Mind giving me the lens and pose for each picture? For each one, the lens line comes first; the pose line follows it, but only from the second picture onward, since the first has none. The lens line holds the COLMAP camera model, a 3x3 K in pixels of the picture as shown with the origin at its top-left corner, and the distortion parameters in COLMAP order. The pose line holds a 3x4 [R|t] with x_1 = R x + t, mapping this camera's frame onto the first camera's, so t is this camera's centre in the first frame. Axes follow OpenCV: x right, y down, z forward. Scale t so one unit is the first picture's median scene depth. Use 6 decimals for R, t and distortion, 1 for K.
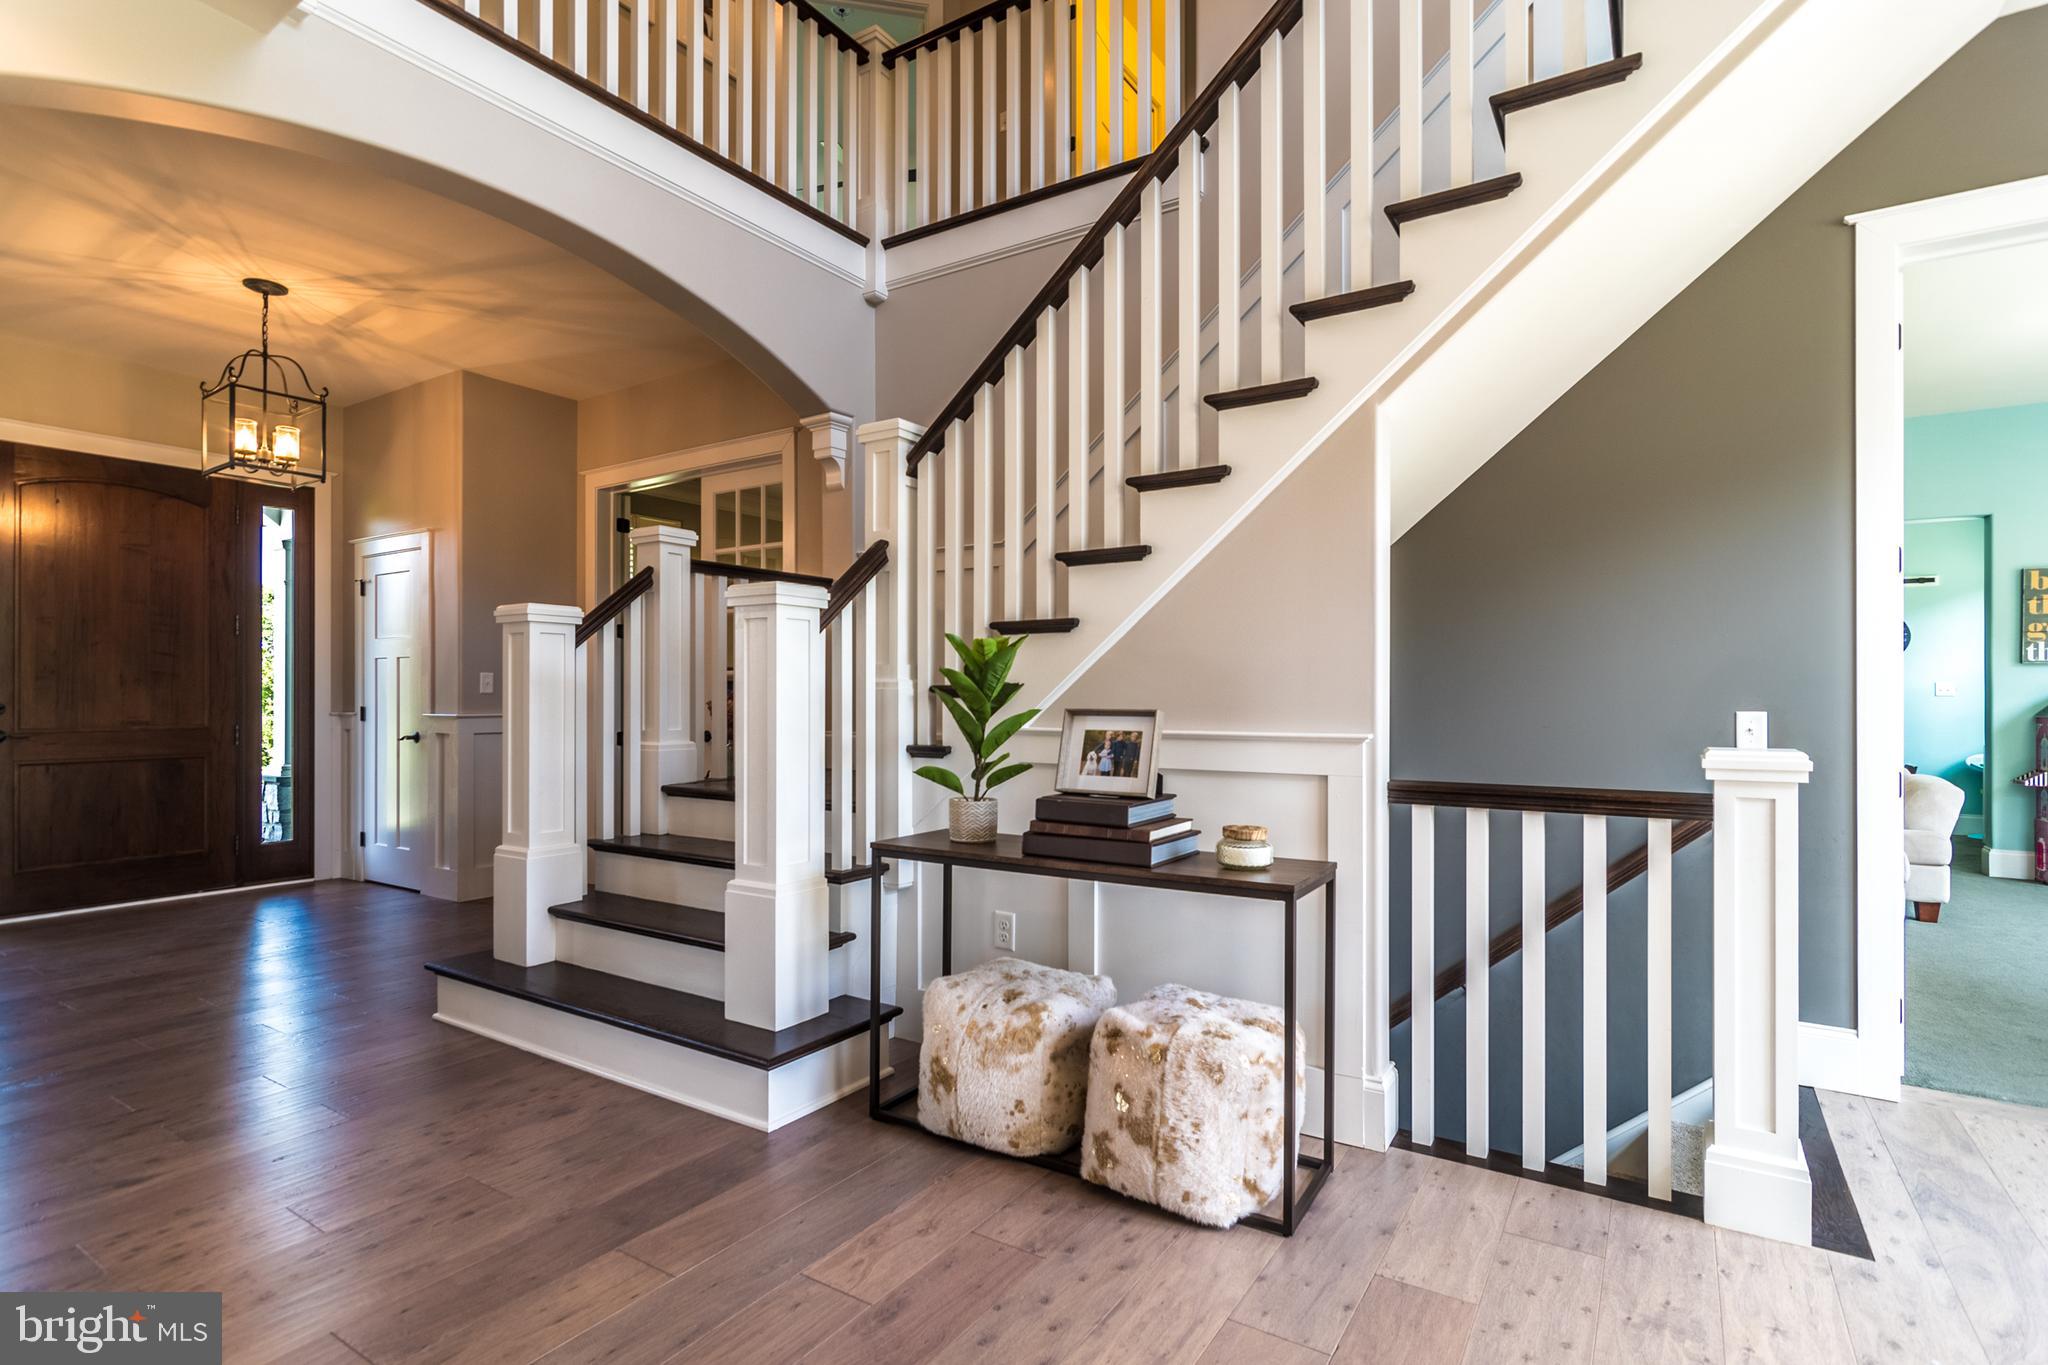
lens RADIAL K [[996.3, 0, 1037.1], [0, 996.3, 694.7], [0, 0, 1]] dist [-0.005032, 0.001891]
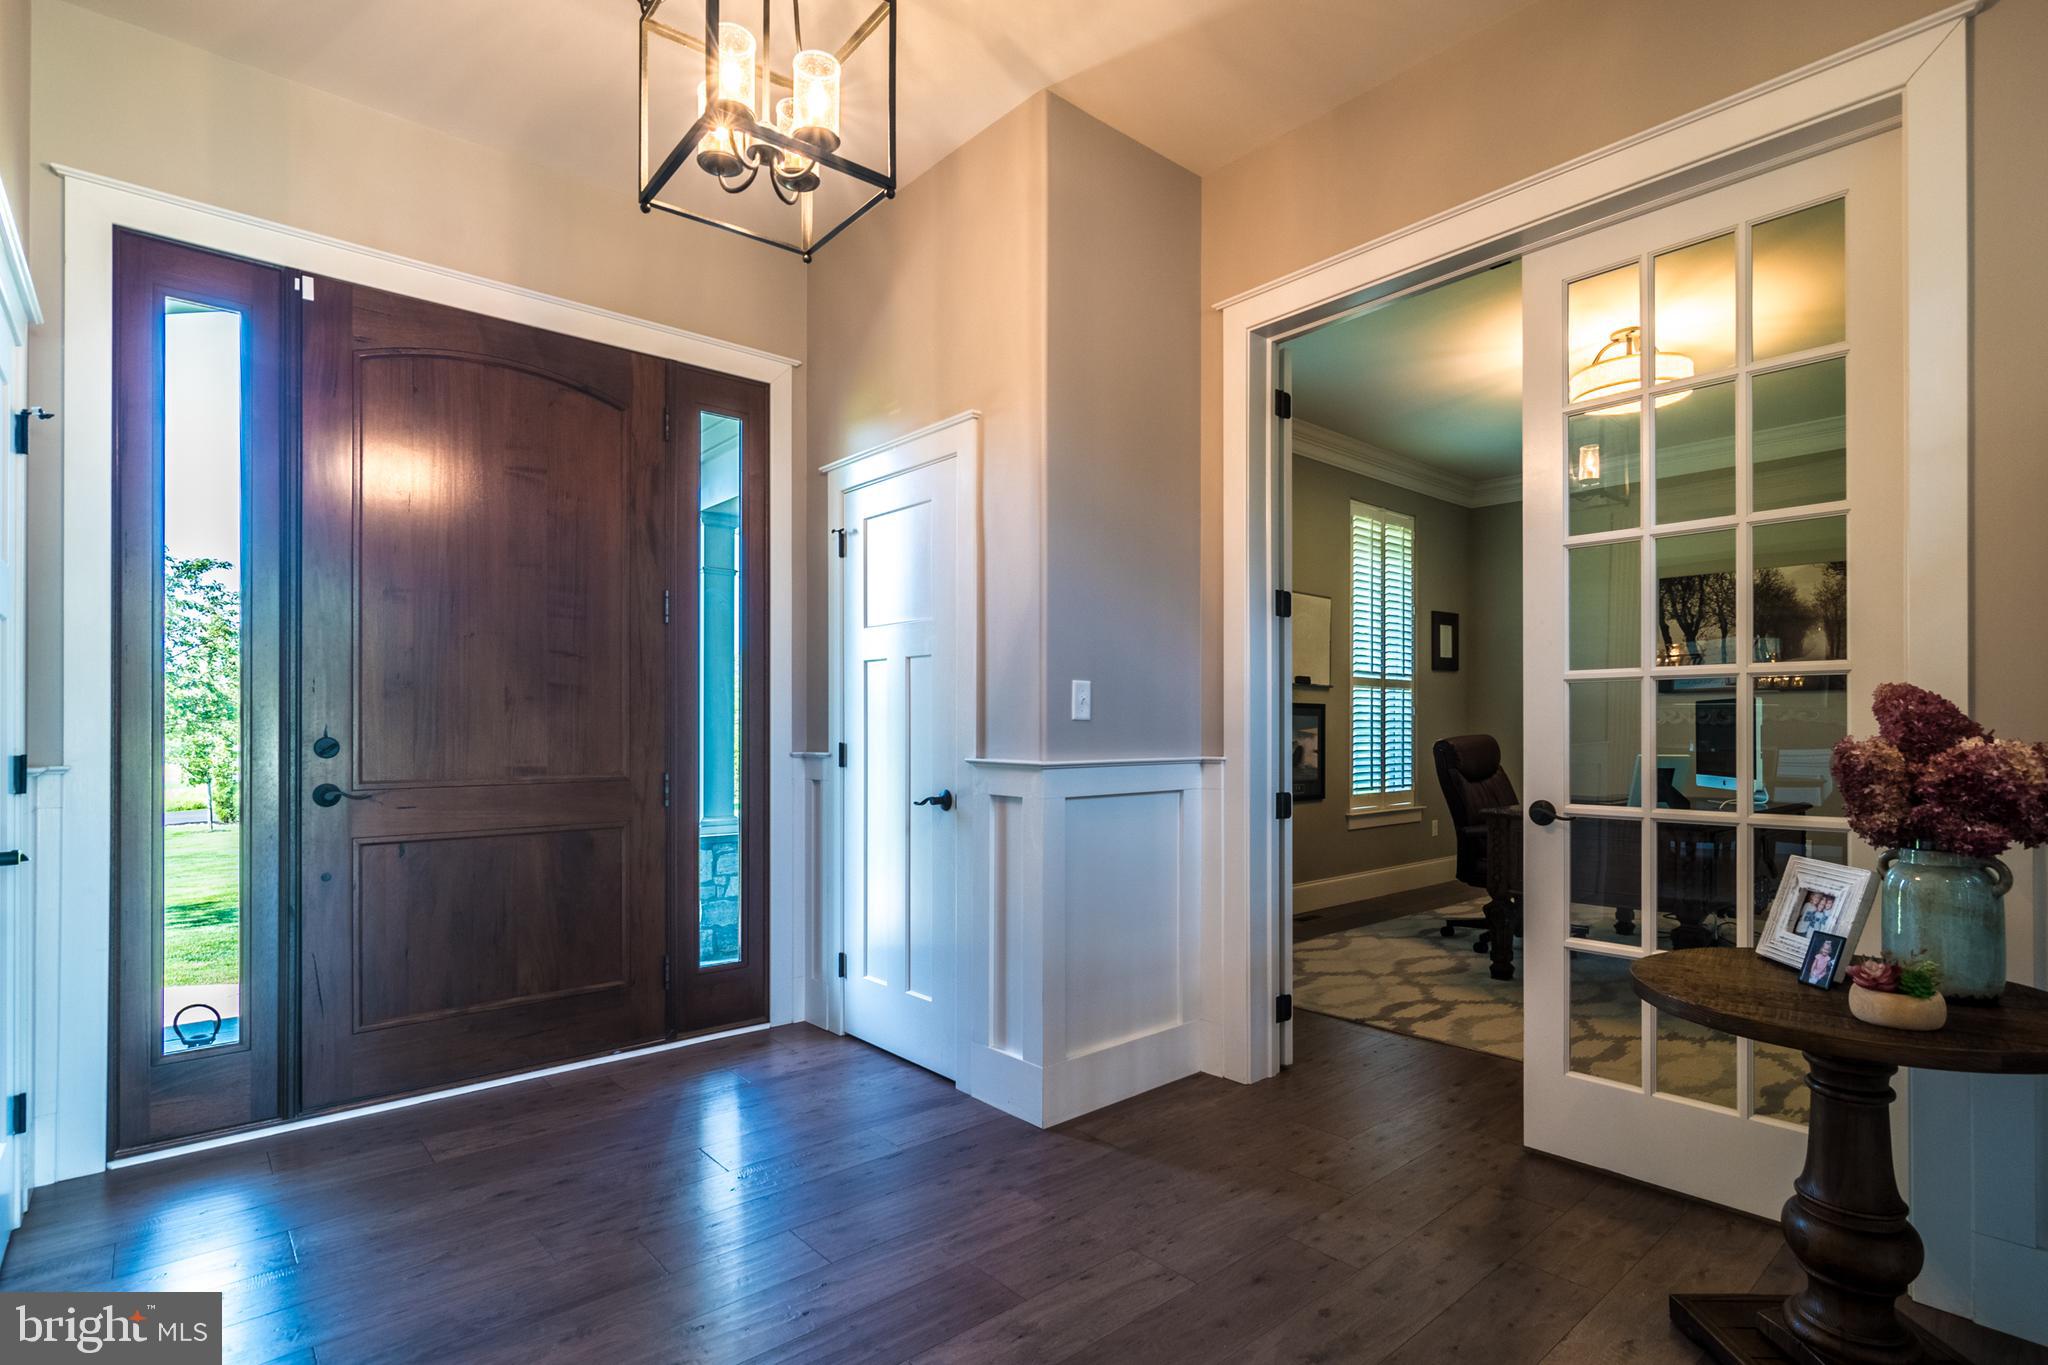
lens RADIAL K [[996.3, 0, 1010.6], [0, 996.3, 719.9], [0, 0, 1]] dist [-0.005032, 0.001891]
pose [[0.954956, -0.000833, -0.296746, -0.430465], [0.000493, 0.999999, -0.001218, -0.000650], [0.296747, 0.001017, 0.954956, 0.489805]]
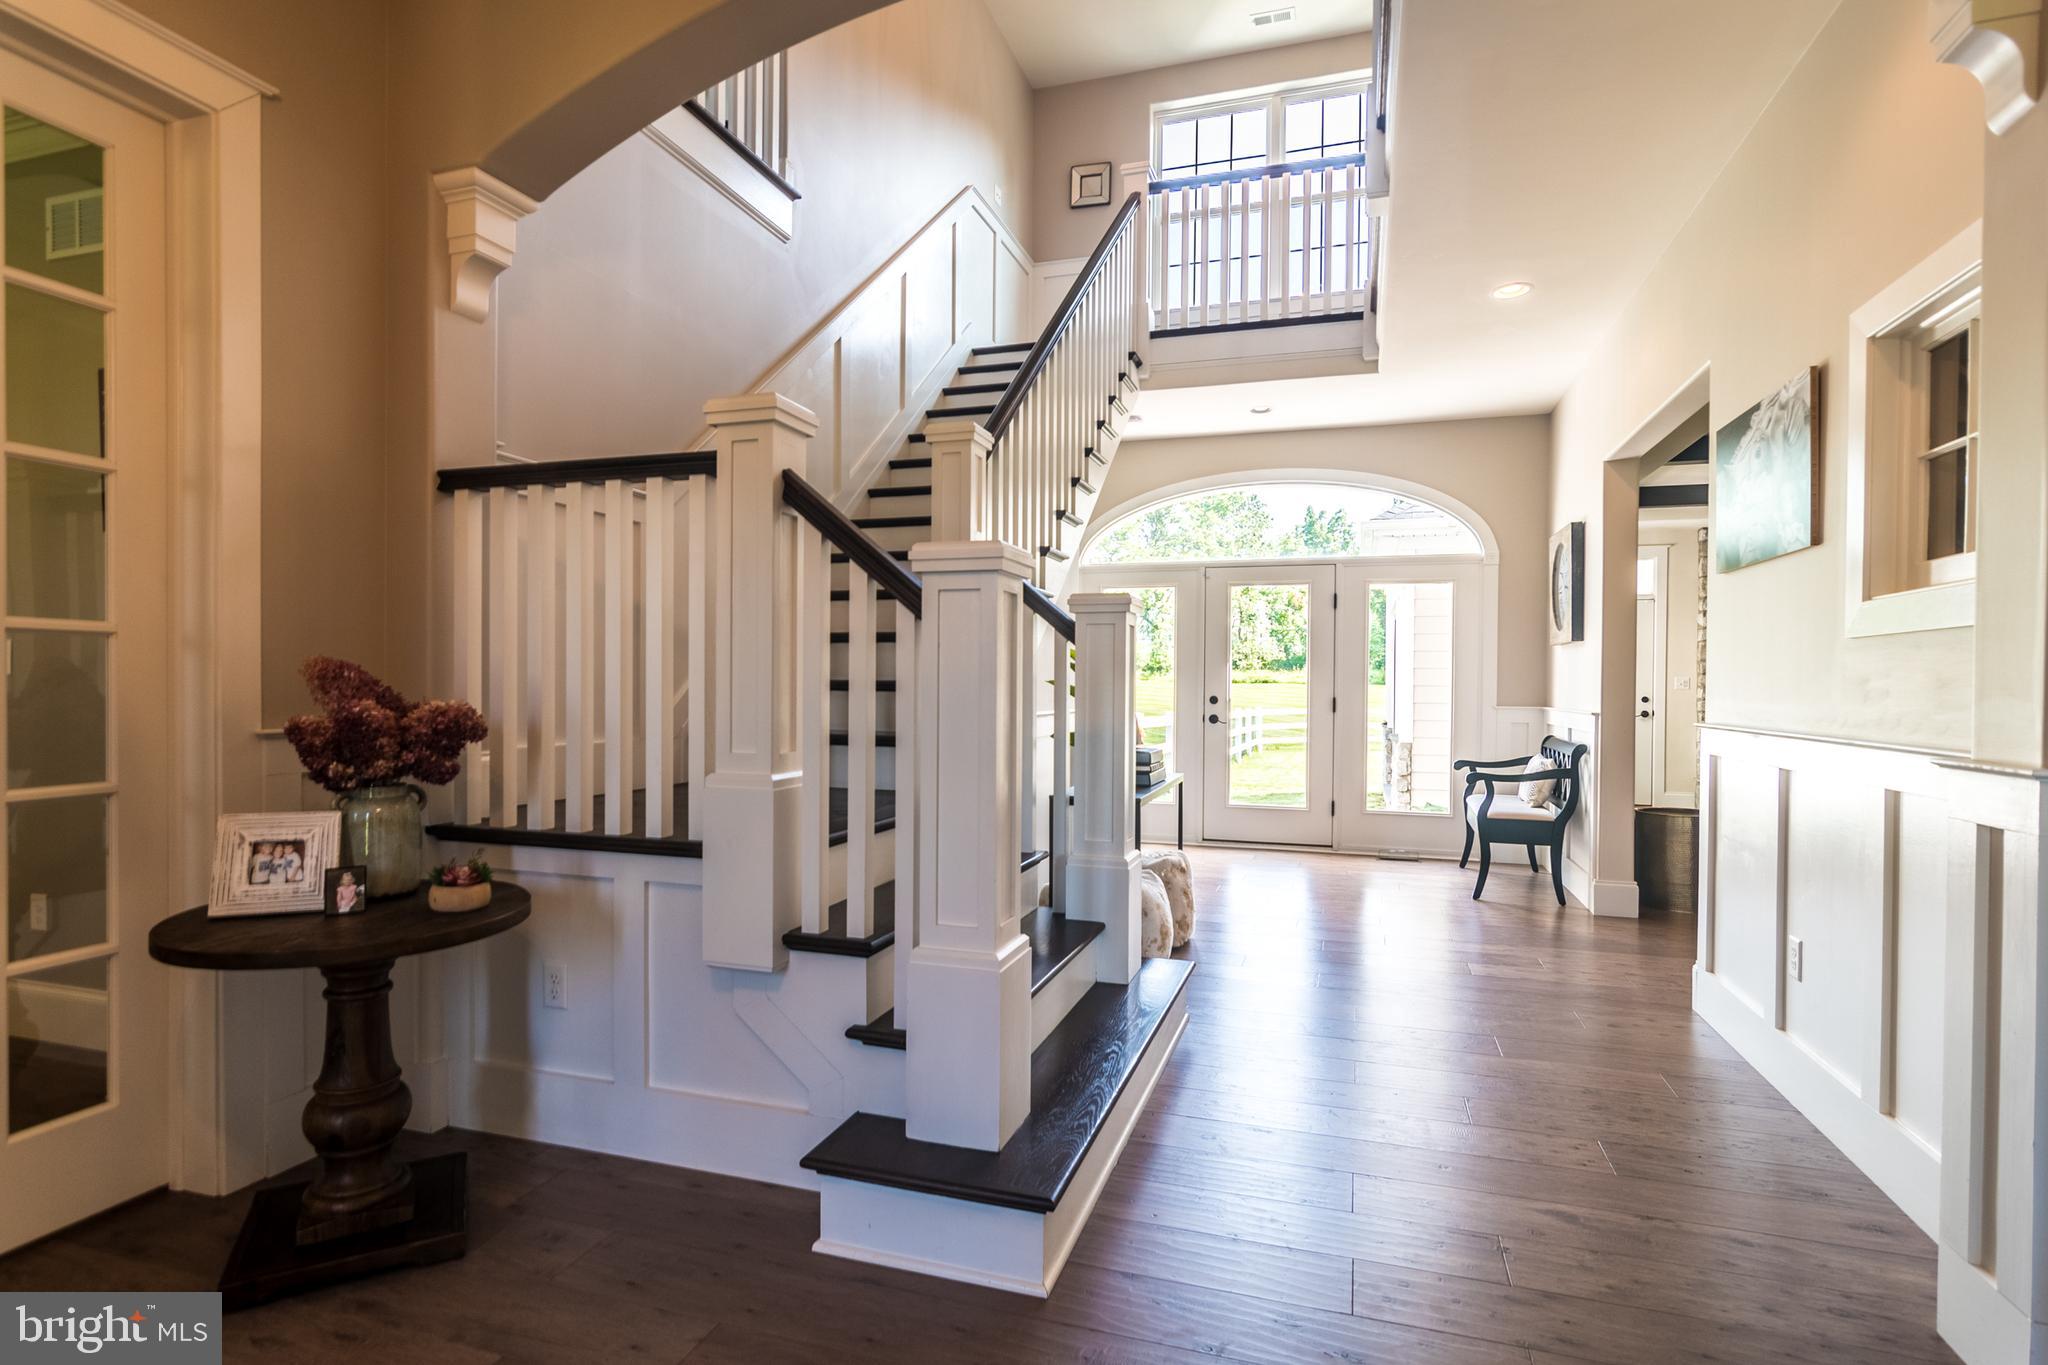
lens RADIAL K [[996.3, 0, 1026.4], [0, 996.3, 676.1], [0, 0, 1]] dist [-0.005032, 0.001891]
pose [[-0.248205, 0.000745, 0.968707, -0.672466], [-0.008593, 0.999959, -0.002971, -0.005112], [-0.968669, -0.009062, -0.248189, 0.691293]]
